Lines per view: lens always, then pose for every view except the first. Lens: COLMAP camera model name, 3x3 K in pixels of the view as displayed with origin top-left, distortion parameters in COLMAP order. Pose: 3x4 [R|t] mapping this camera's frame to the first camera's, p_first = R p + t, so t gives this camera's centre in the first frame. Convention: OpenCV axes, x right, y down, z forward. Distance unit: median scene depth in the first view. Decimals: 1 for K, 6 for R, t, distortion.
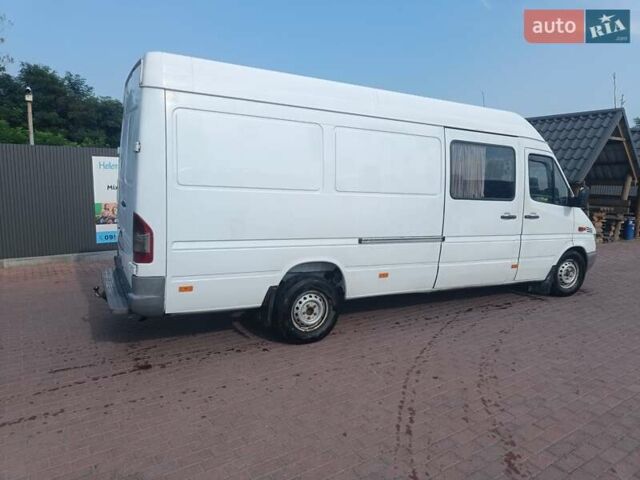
lens RADIAL K [[449.8, 0, 320.0], [0, 449.8, 240.0], [0, 0, 1]] dist [0.027212, -0.004309]
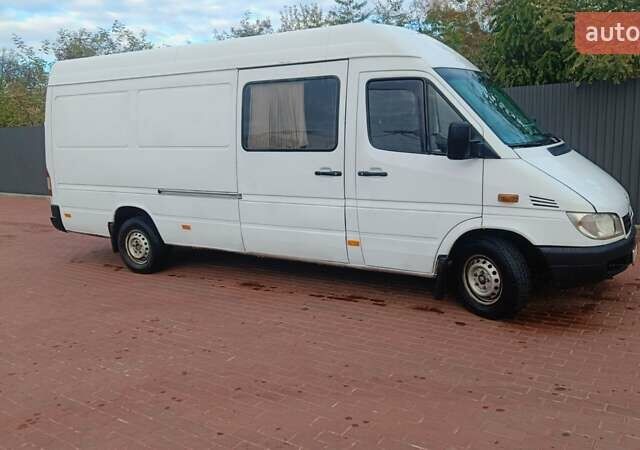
lens RADIAL K [[554.8, 0, 320.0], [0, 554.8, 225.0], [0, 0, 1]] dist [0.009702, -0.000948]
pose [[0.510043, 0.099157, -0.854415, 1.445435], [-0.053632, 0.995066, 0.083464, -0.050816], [0.858475, 0.003254, 0.512845, 0.638709]]
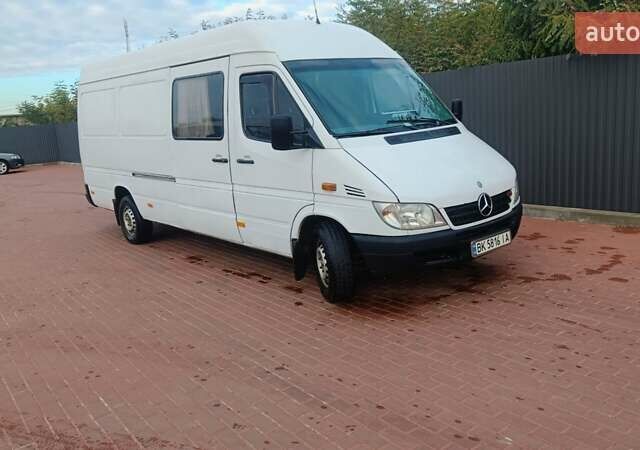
lens RADIAL K [[552.5, 0, 327.6], [0, 552.5, 217.9], [0, 0, 1]] dist [0.006269, -0.002015]
pose [[0.232738, 0.141177, -0.962238, 1.737922], [-0.044380, 0.989919, 0.134504, -0.110353], [0.971526, 0.011400, 0.236658, 1.158210]]
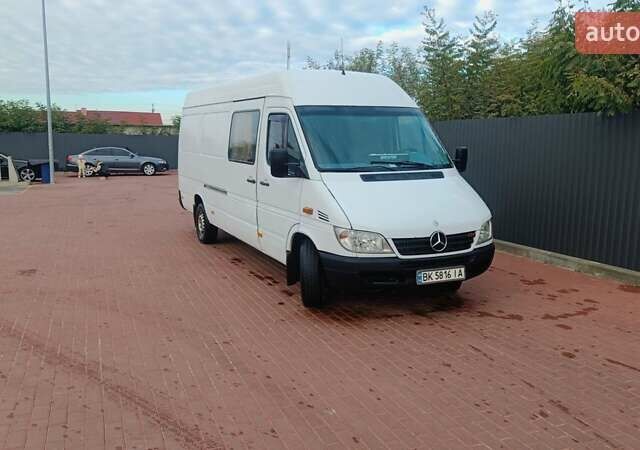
lens RADIAL K [[554.8, 0, 320.0], [0, 554.8, 225.0], [0, 0, 1]] dist [0.009702, -0.000948]
pose [[-0.033926, 0.122002, -0.991950, 1.982854], [-0.133066, 0.983133, 0.125469, -0.156338], [0.990526, 0.136251, -0.017119, 1.436472]]
